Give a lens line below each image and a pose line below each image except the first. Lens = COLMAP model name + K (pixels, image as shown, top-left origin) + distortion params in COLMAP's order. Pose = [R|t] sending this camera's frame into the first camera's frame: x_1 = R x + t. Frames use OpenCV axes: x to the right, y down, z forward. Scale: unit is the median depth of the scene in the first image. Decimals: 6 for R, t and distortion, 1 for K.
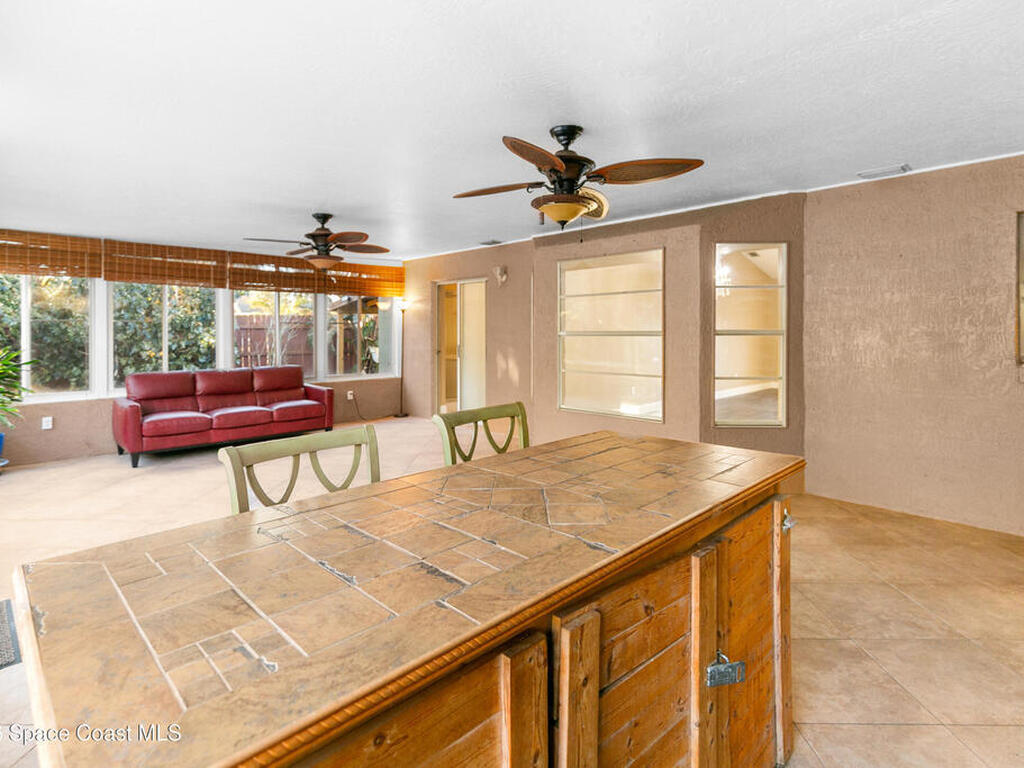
lens RADIAL K [[527.2, 0, 545.3], [0, 527.2, 334.3], [0, 0, 1]] dist [0.000153, -0.001586]
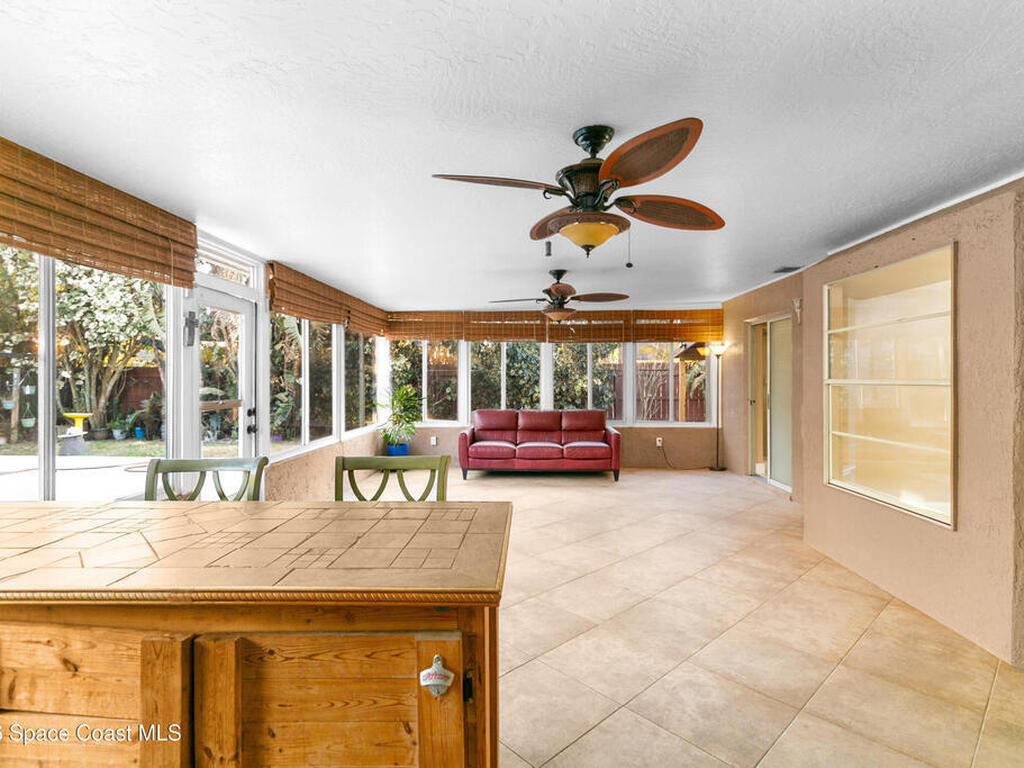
lens RADIAL K [[527.2, 0, 515.8], [0, 527.2, 380.1], [0, 0, 1]] dist [0.000153, -0.001586]
pose [[0.667452, 0.004684, -0.744638, 0.256541], [-0.005026, 0.999986, 0.001784, -0.003114], [0.744636, 0.002552, 0.667466, 0.166072]]
